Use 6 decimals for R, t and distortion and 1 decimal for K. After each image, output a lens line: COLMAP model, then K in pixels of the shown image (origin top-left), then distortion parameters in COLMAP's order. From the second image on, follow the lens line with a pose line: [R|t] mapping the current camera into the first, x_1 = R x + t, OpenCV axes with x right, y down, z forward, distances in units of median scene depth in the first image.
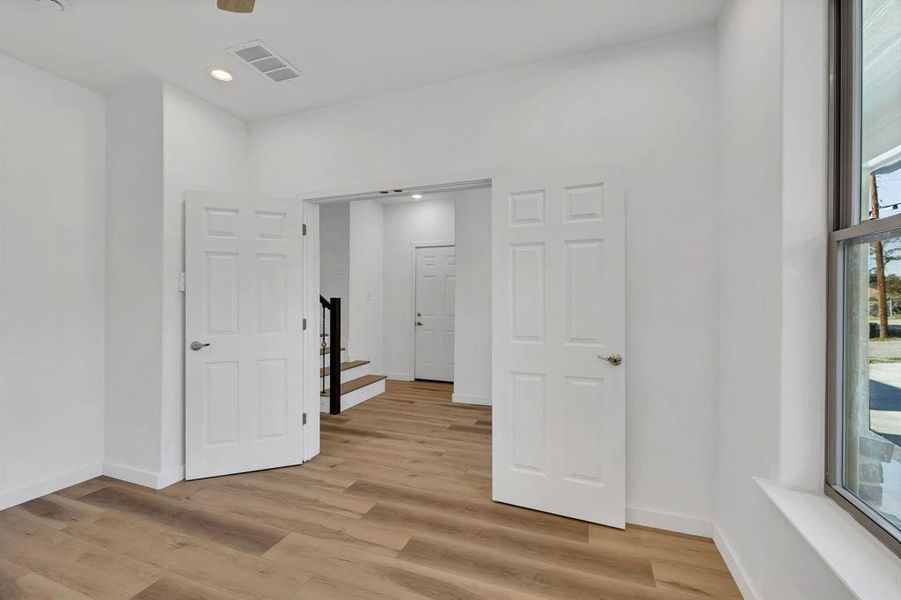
lens RADIAL K [[390.7, 0, 448.3], [0, 390.7, 298.4], [0, 0, 1]] dist [0.002336, -0.000037]
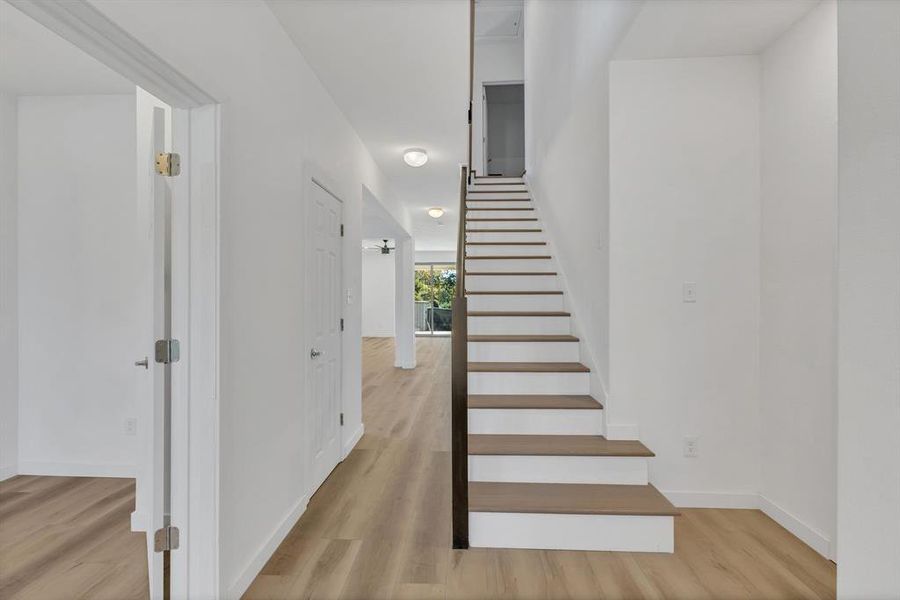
lens RADIAL K [[390.3, 0, 449.3], [0, 390.3, 298.1], [0, 0, 1]] dist [0.002336, -0.000037]
pose [[0.308310, -0.001478, -0.951285, 0.202952], [-0.003687, 0.999989, -0.002748, -0.003986], [0.951279, 0.004354, 0.308302, 1.077226]]
